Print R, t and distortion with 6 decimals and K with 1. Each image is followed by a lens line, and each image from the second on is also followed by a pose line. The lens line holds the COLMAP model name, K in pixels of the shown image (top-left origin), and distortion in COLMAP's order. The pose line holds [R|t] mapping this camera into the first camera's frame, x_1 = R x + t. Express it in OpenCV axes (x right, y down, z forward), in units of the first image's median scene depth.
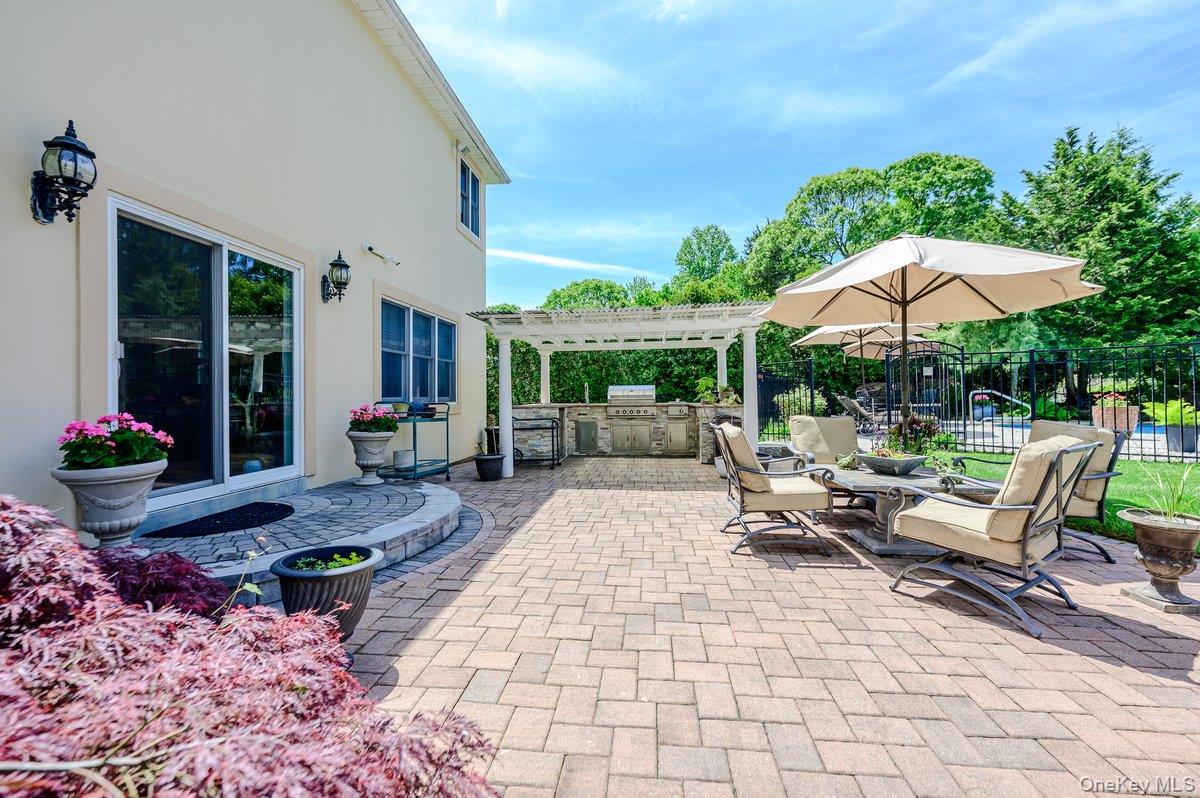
lens RADIAL K [[509.8, 0, 606.2], [0, 509.8, 401.0], [0, 0, 1]] dist [-0.000349, 0.000509]
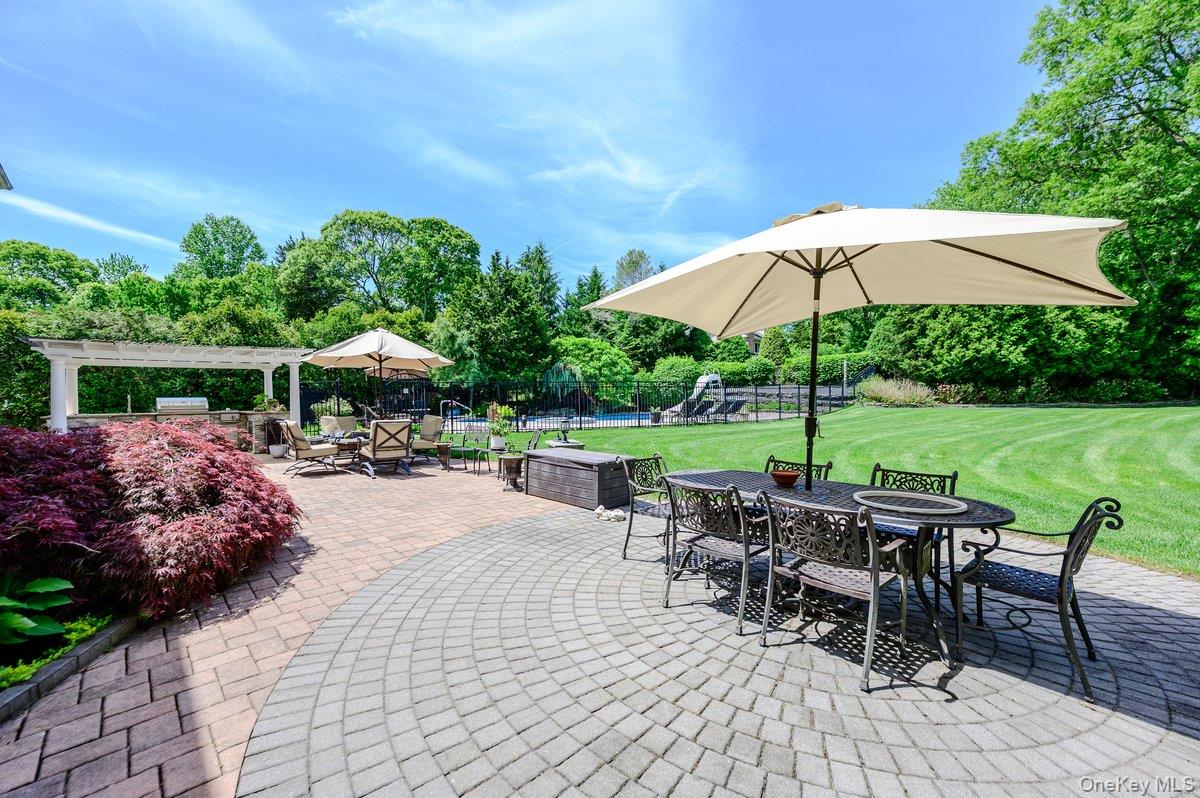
lens RADIAL K [[481.1, 0, 605.3], [0, 481.1, 400.2], [0, 0, 1]] dist [-0.000198, -0.000507]
pose [[0.645668, -0.002145, 0.763615, -0.044056], [0.013243, 0.999877, -0.008389, -0.000228], [-0.763504, 0.015529, 0.645617, -0.131413]]
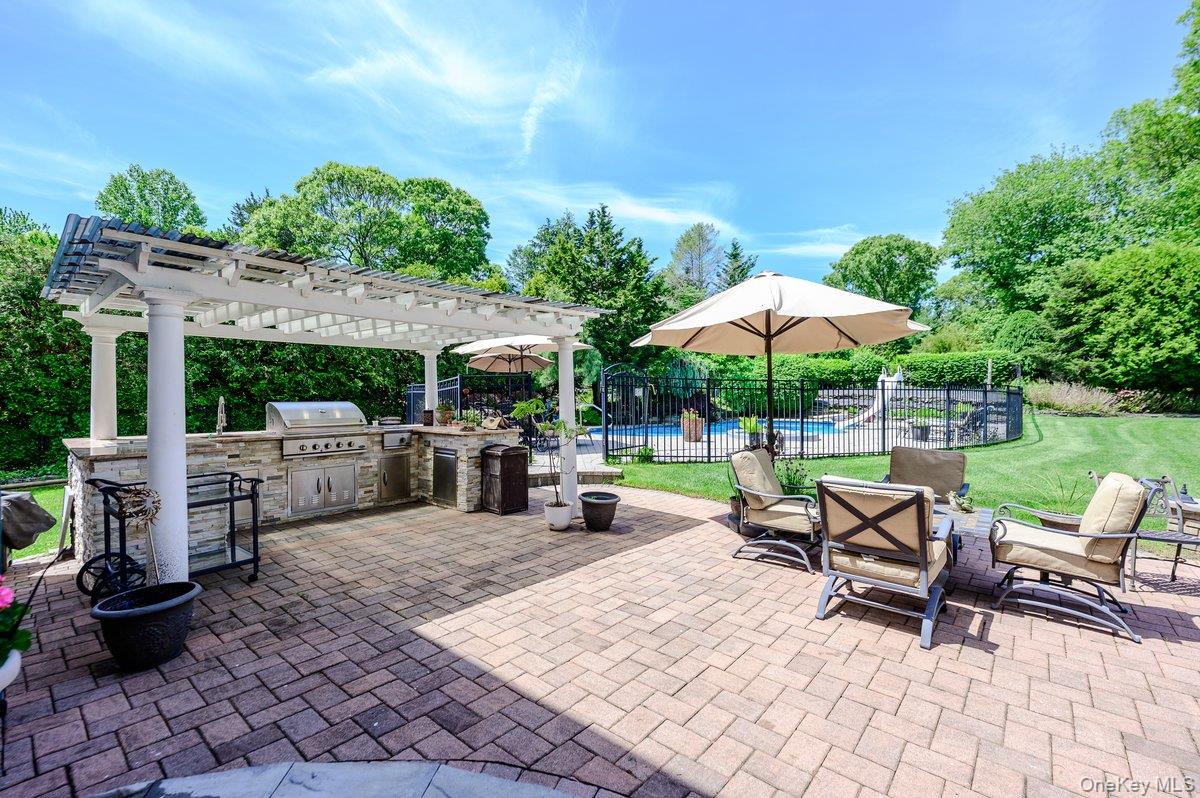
lens RADIAL K [[509.8, 0, 605.0], [0, 509.8, 395.3], [0, 0, 1]] dist [-0.000349, 0.000509]
pose [[0.574279, 0.010887, 0.818587, -0.063996], [0.001585, 0.999895, -0.014410, -0.007429], [-0.818658, 0.009572, 0.574202, 0.089840]]
